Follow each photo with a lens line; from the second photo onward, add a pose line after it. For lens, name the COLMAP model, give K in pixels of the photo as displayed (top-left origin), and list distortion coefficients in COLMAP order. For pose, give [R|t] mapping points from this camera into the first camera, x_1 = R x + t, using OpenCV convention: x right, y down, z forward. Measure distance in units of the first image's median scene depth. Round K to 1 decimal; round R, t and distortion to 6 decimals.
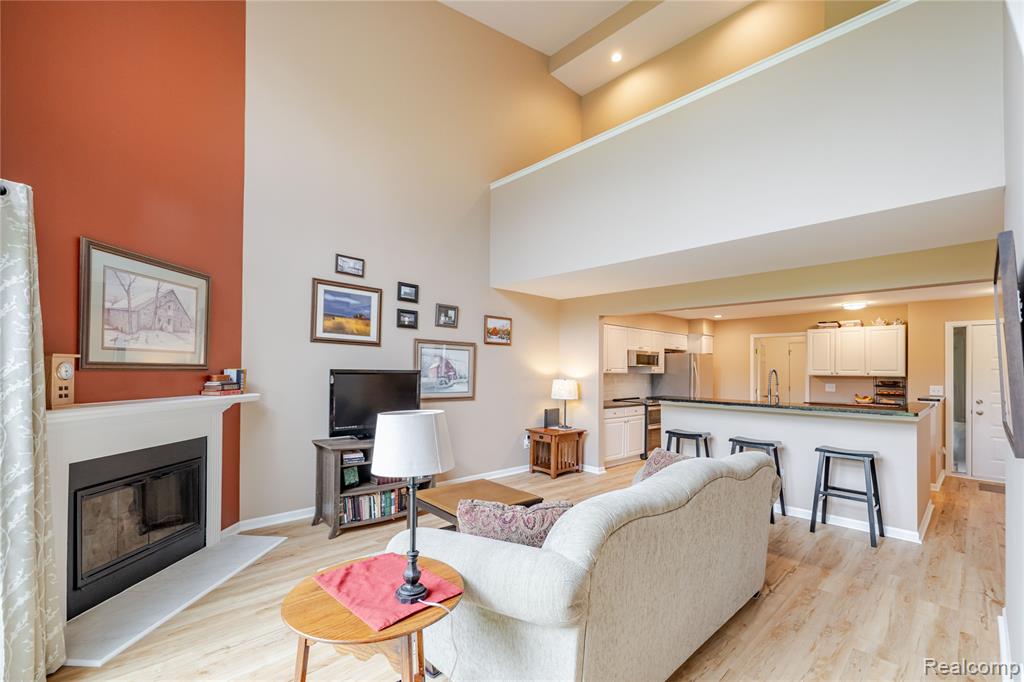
lens RADIAL K [[443.2, 0, 509.4], [0, 443.2, 365.9], [0, 0, 1]] dist [0.002612, 0.000392]
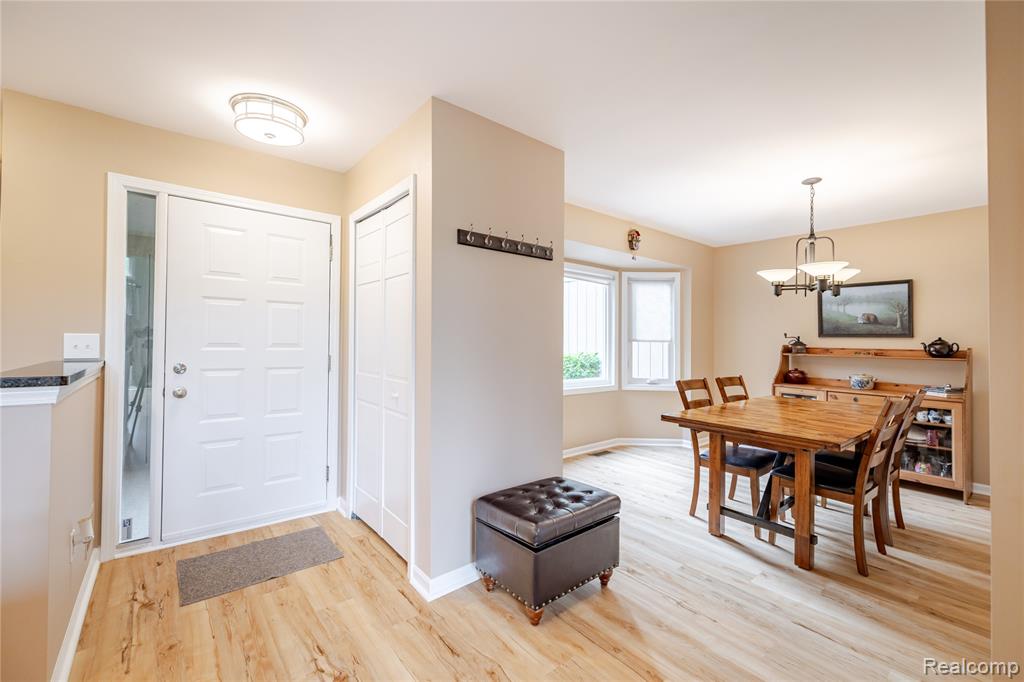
lens RADIAL K [[429.7, 0, 511.2], [0, 429.7, 331.9], [0, 0, 1]] dist [0.001628, 0.000211]
pose [[0.066453, 0.009263, 0.997747, 0.631193], [-0.027233, 0.999601, -0.007467, 0.037419], [-0.997418, -0.026675, 0.066679, 0.623682]]
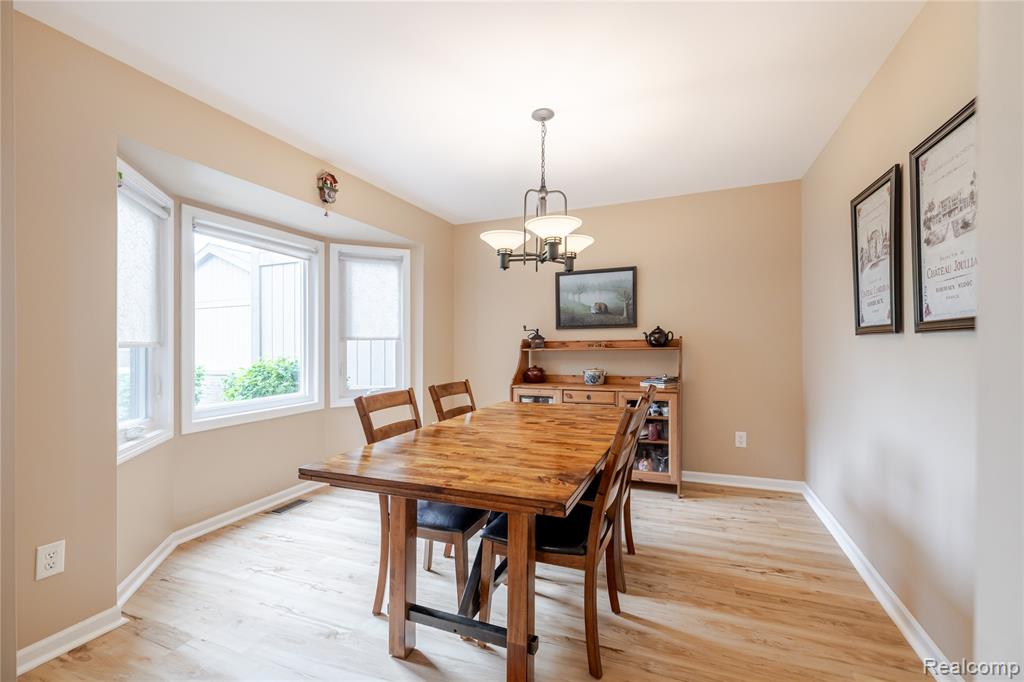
lens RADIAL K [[438.6, 0, 517.5], [0, 438.6, 342.1], [0, 0, 1]] dist [0.000710, 0.000319]
pose [[-0.422168, -0.002537, 0.906514, 0.816179], [-0.002654, 0.999995, 0.001563, 0.045032], [-0.906514, -0.001746, -0.422173, 0.486089]]
